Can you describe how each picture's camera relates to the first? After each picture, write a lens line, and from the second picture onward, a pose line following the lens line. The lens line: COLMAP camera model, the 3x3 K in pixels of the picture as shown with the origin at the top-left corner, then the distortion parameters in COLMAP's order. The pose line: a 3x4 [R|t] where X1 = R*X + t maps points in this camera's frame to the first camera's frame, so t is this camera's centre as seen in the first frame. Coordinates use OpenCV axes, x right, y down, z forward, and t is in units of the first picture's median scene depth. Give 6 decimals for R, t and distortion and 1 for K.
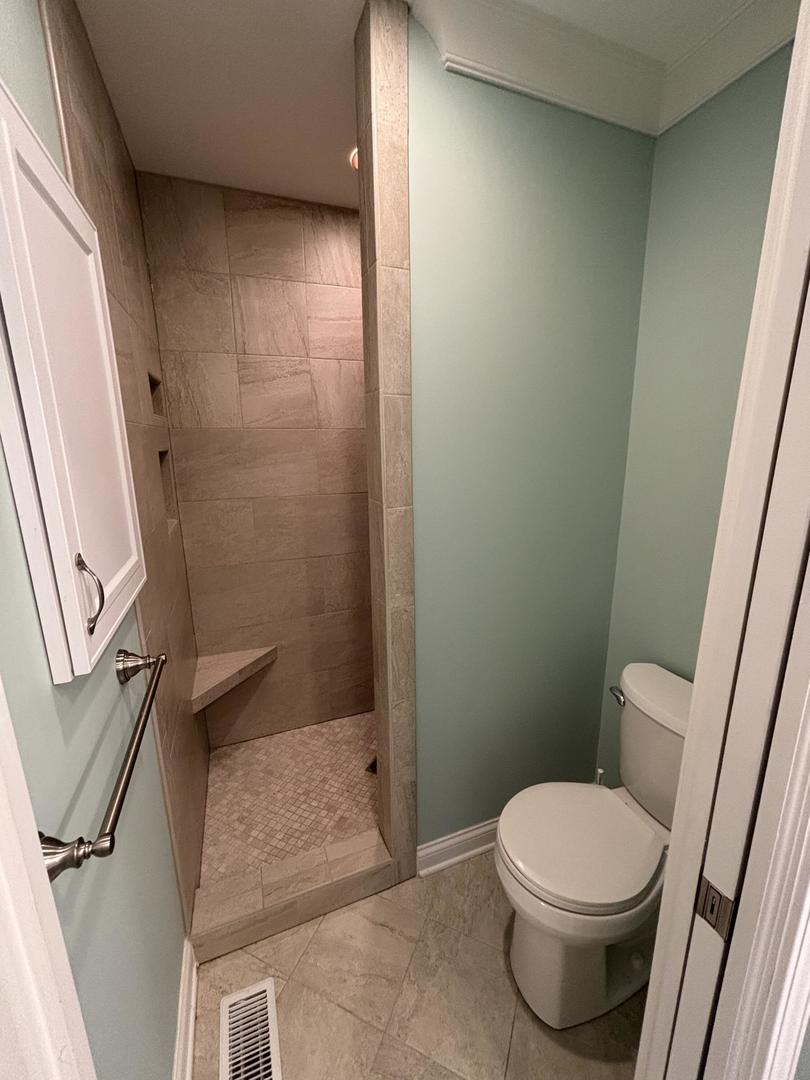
lens RADIAL K [[431.7, 0, 406.6], [0, 431.7, 535.0], [0, 0, 1]] dist [-0.001430, -0.000468]
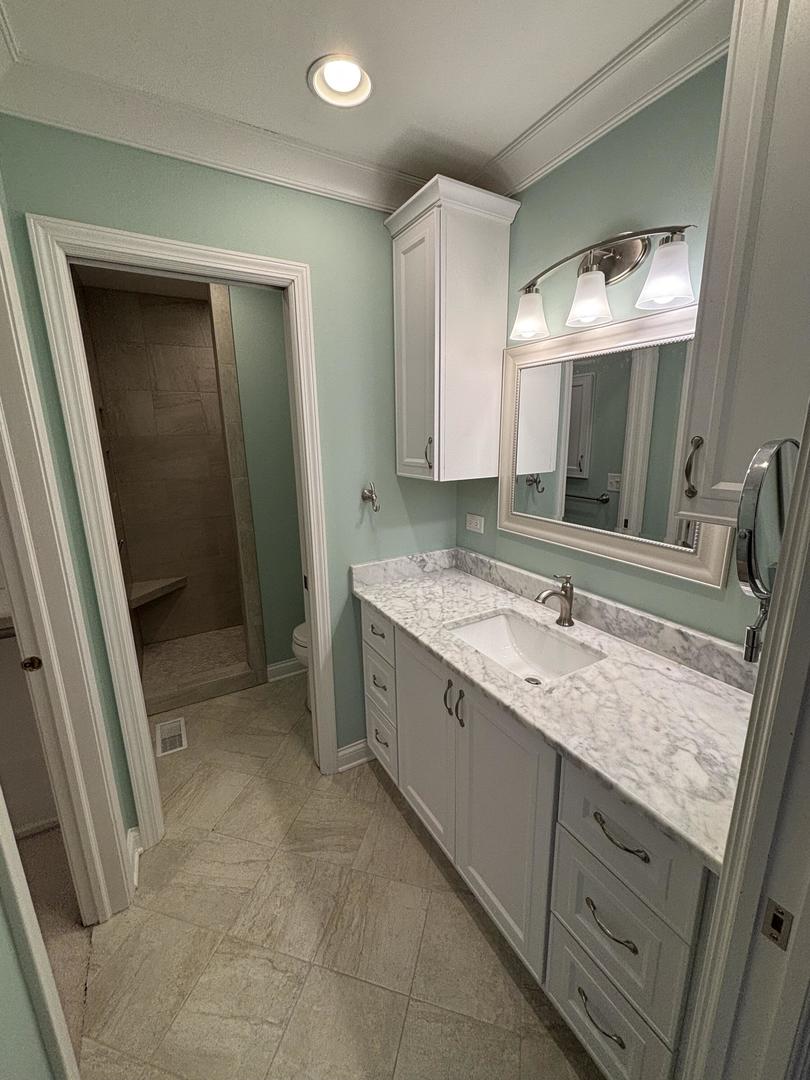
lens RADIAL K [[431.7, 0, 406.6], [0, 431.7, 535.0], [0, 0, 1]] dist [-0.001430, -0.000468]
pose [[0.989290, -0.035445, 0.141596, 0.324337], [0.034592, 0.999365, 0.008487, 0.151901], [-0.141807, -0.003498, 0.989888, -0.785384]]
